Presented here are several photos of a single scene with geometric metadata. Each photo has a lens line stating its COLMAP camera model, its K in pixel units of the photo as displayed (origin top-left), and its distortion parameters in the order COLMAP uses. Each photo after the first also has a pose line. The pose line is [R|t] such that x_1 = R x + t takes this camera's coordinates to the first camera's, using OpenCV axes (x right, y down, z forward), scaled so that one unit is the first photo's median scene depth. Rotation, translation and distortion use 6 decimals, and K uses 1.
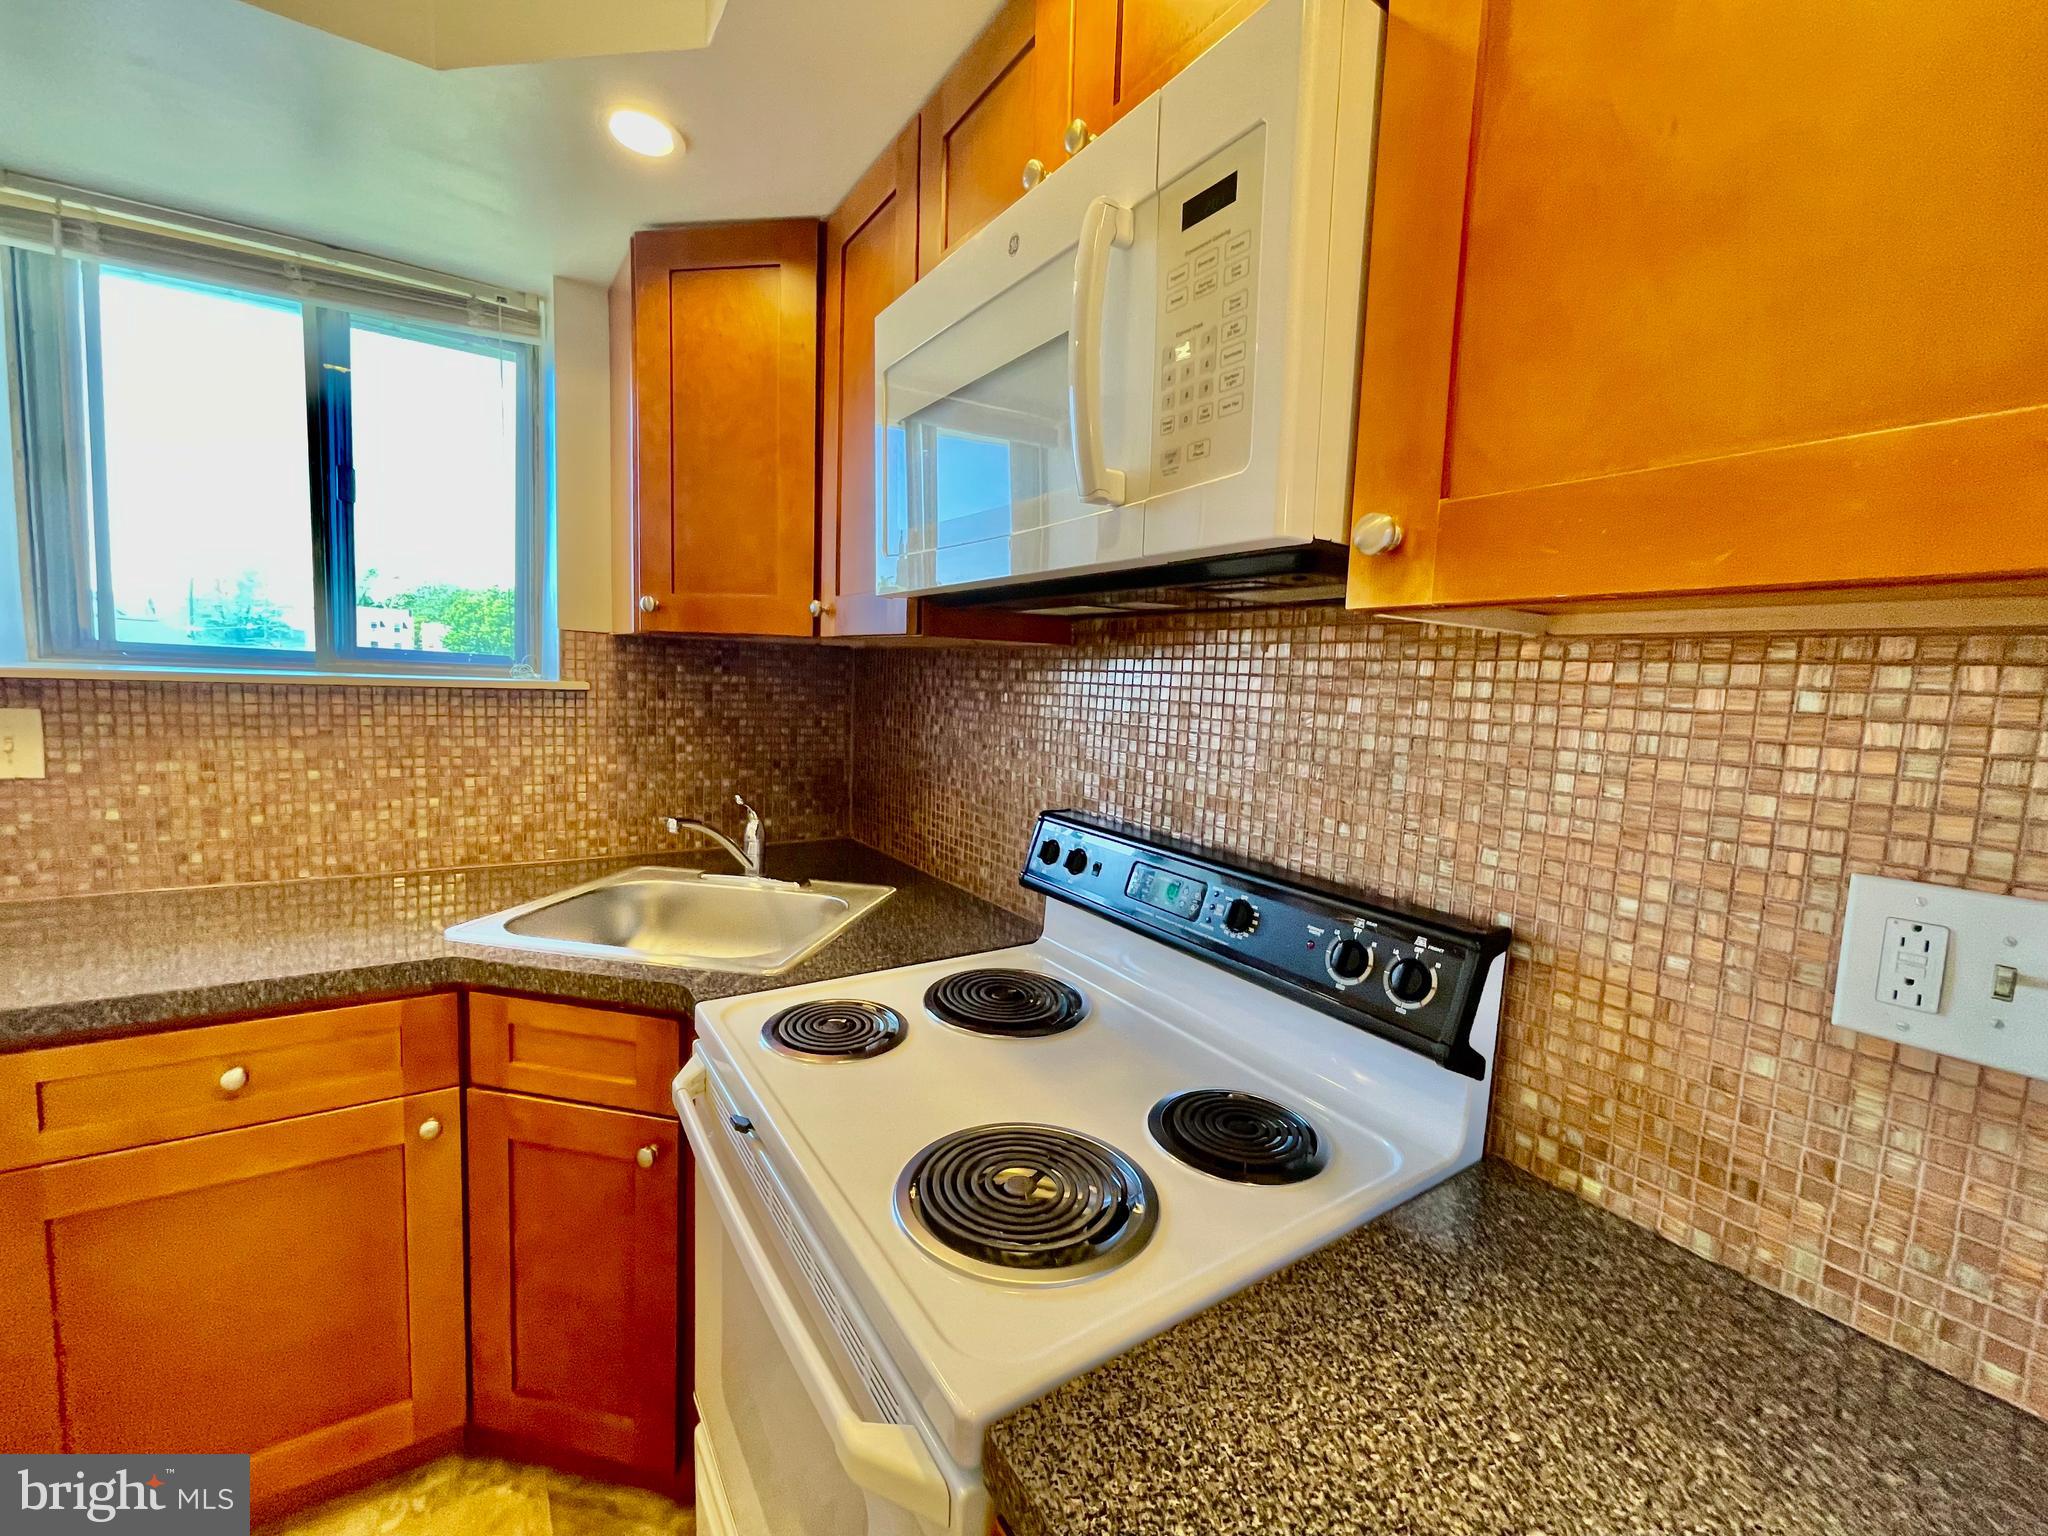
lens RADIAL K [[831.5, 0, 1025.2], [0, 831.5, 760.5], [0, 0, 1]] dist [-0.006622, 0.000409]
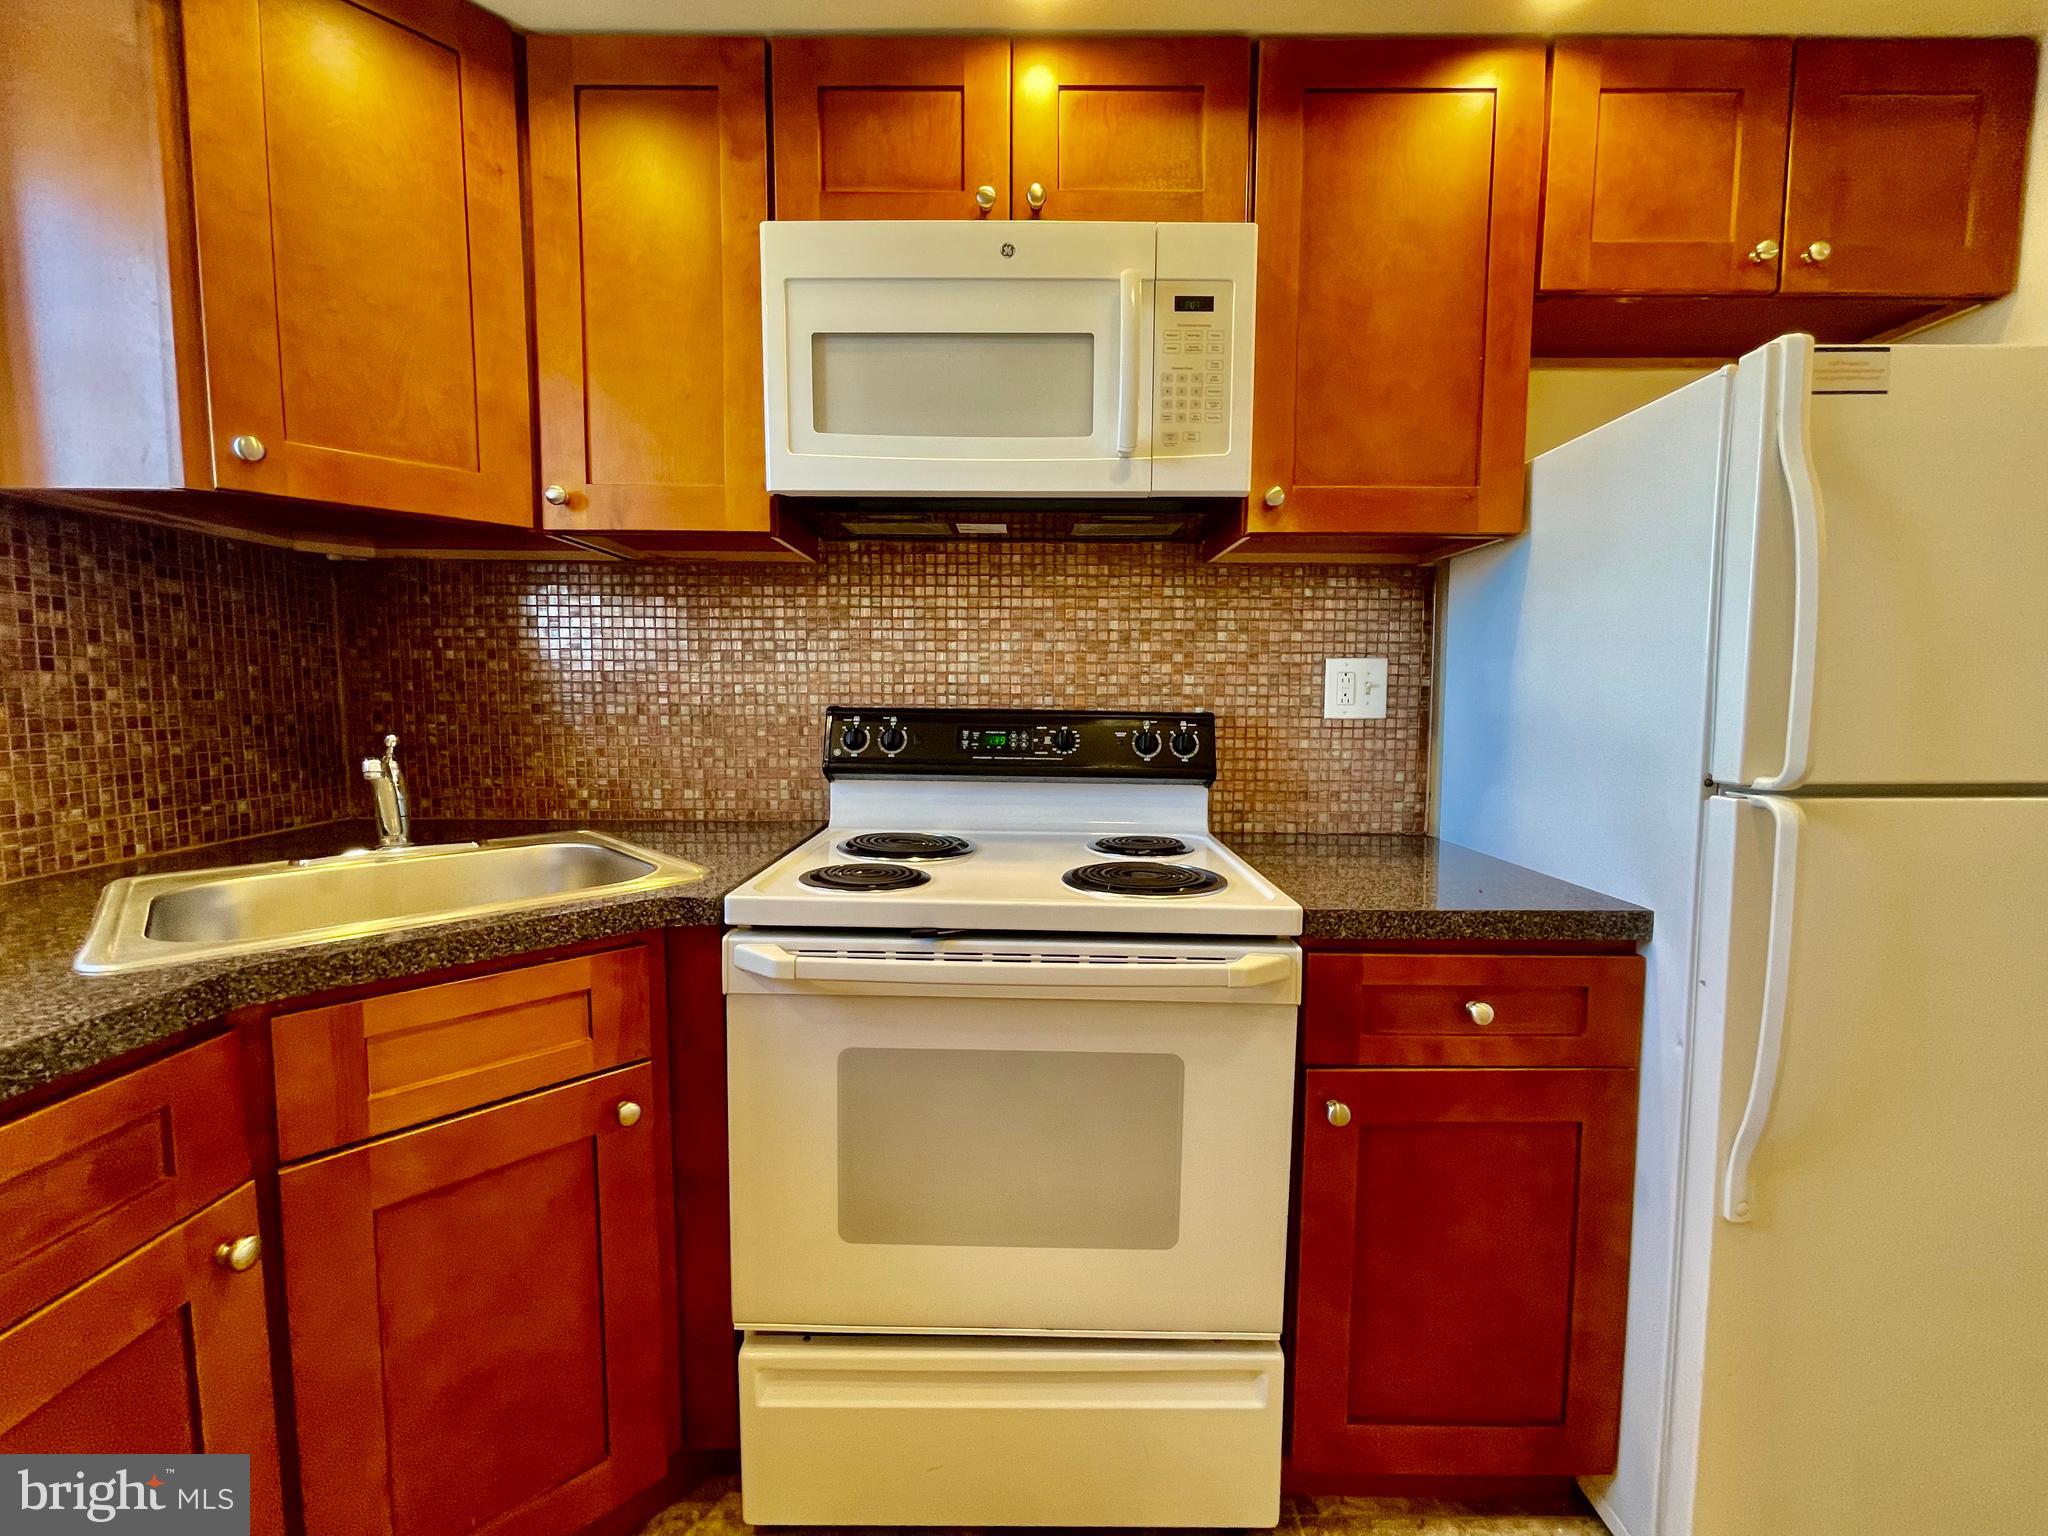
lens RADIAL K [[831.5, 0, 1016.7], [0, 831.5, 762.1], [0, 0, 1]] dist [-0.006622, 0.000409]
pose [[0.562286, -0.104081, 0.820367, -0.644903], [0.098875, 0.993393, 0.058263, 0.079545], [-0.821010, 0.048353, 0.568862, 0.123983]]
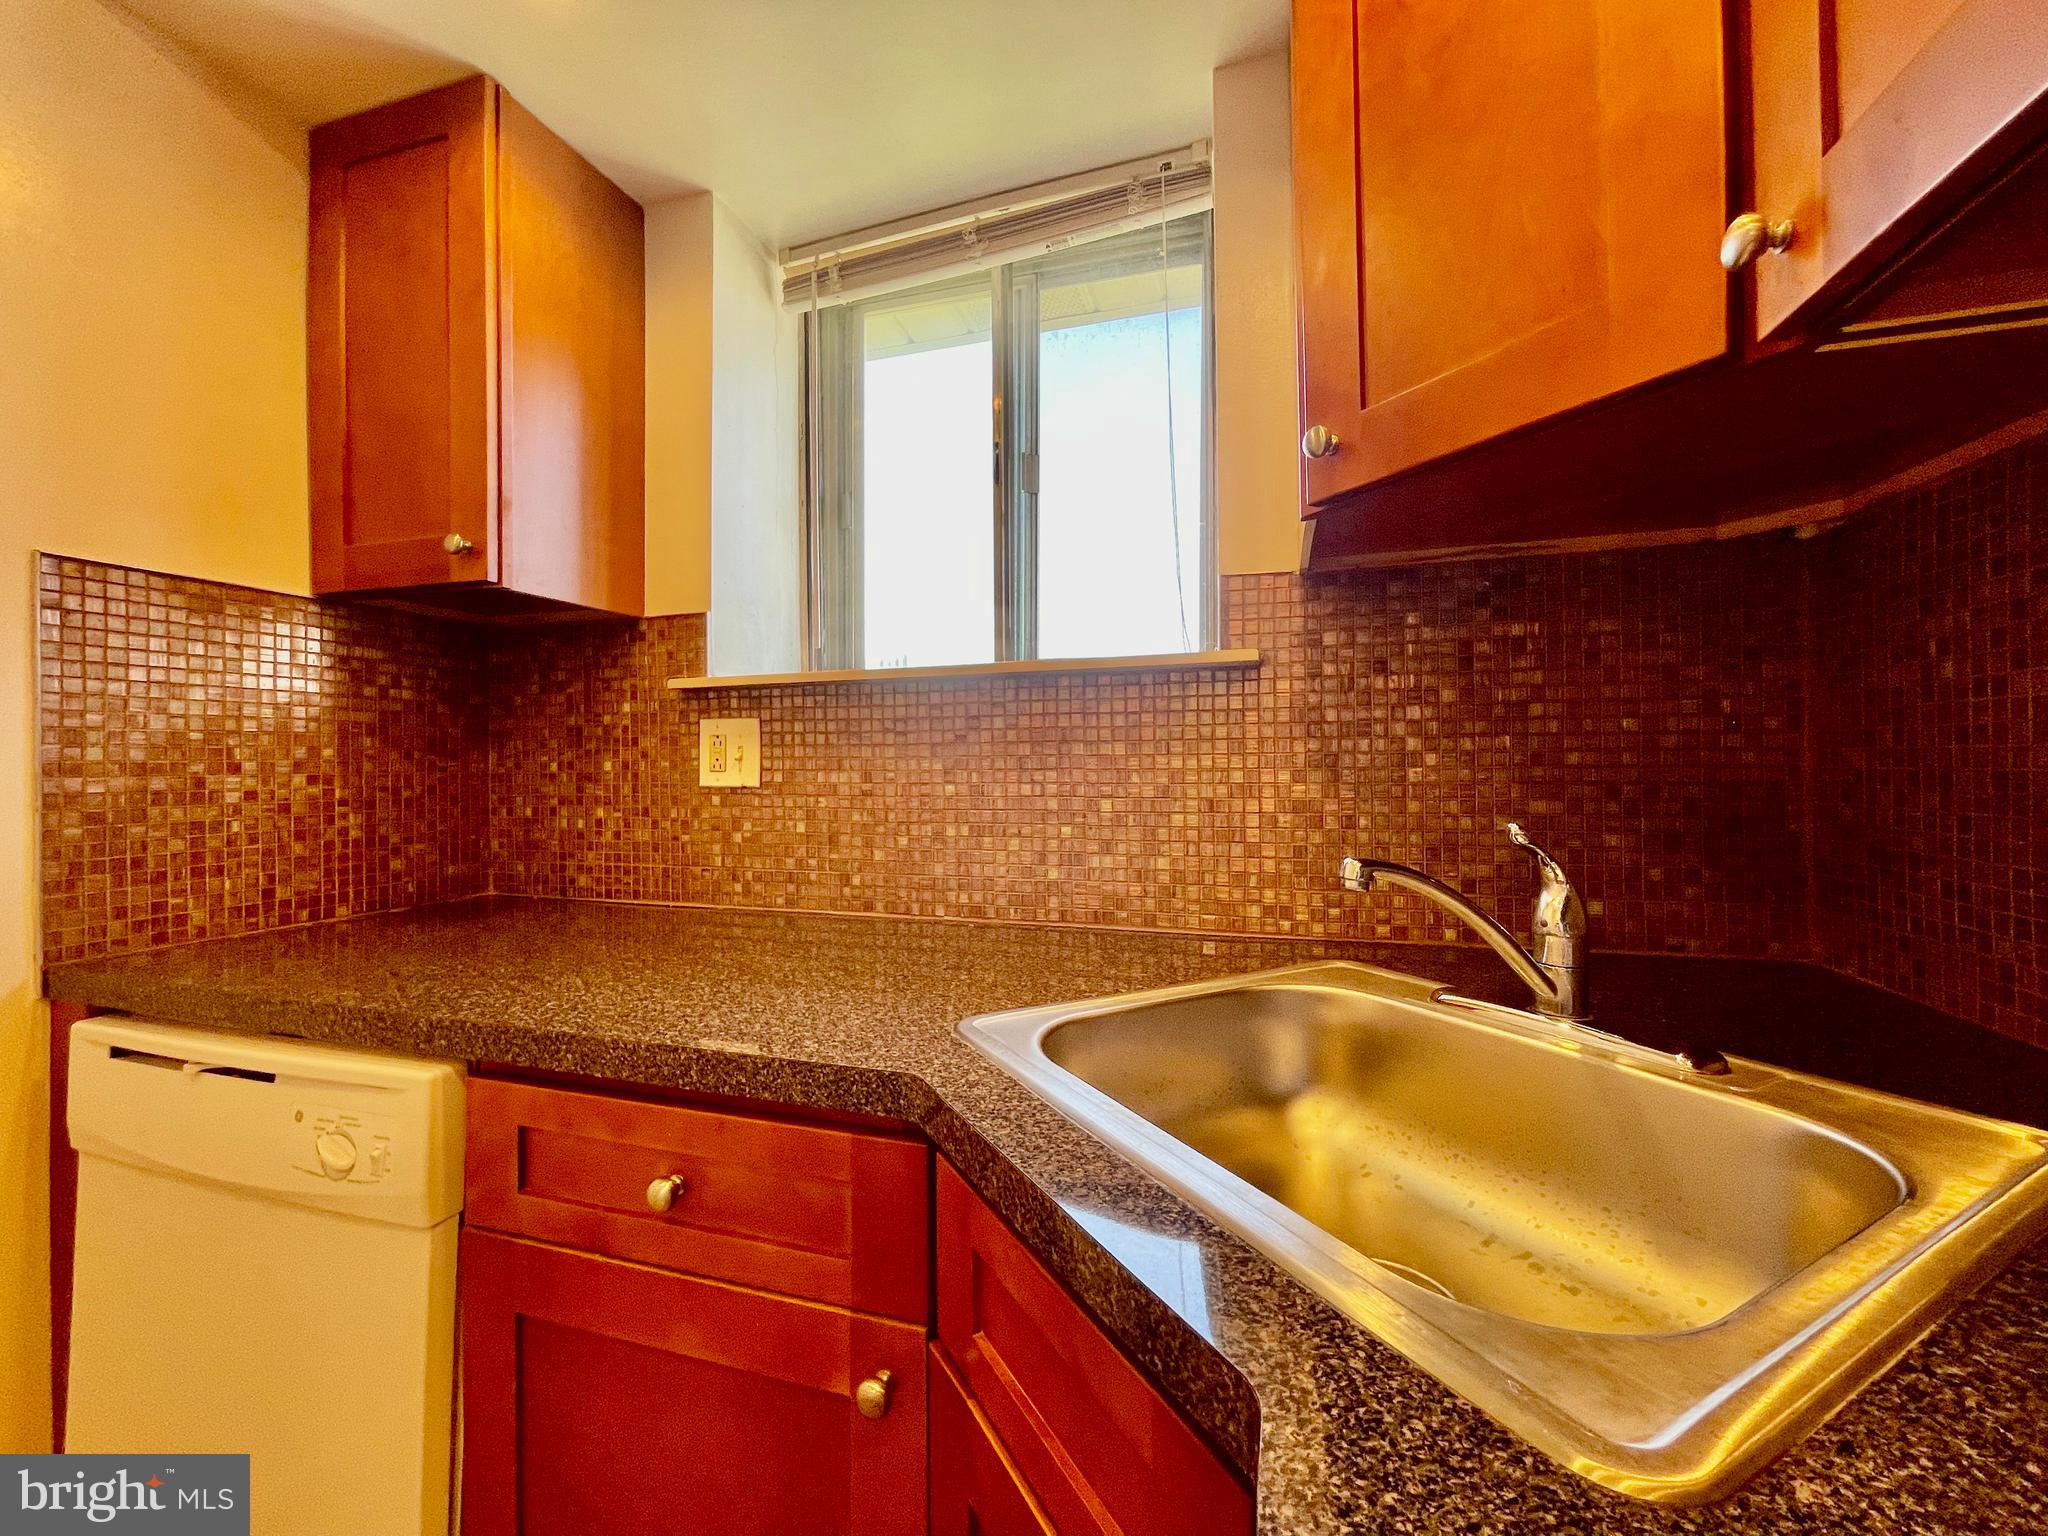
lens RADIAL K [[831.5, 0, 1026.5], [0, 831.5, 761.6], [0, 0, 1]] dist [-0.006622, 0.000409]
pose [[0.621290, -0.049599, -0.782010, -0.163407], [-0.041489, 0.994512, -0.096039, 0.063070], [0.782482, 0.092113, 0.615822, 0.532143]]
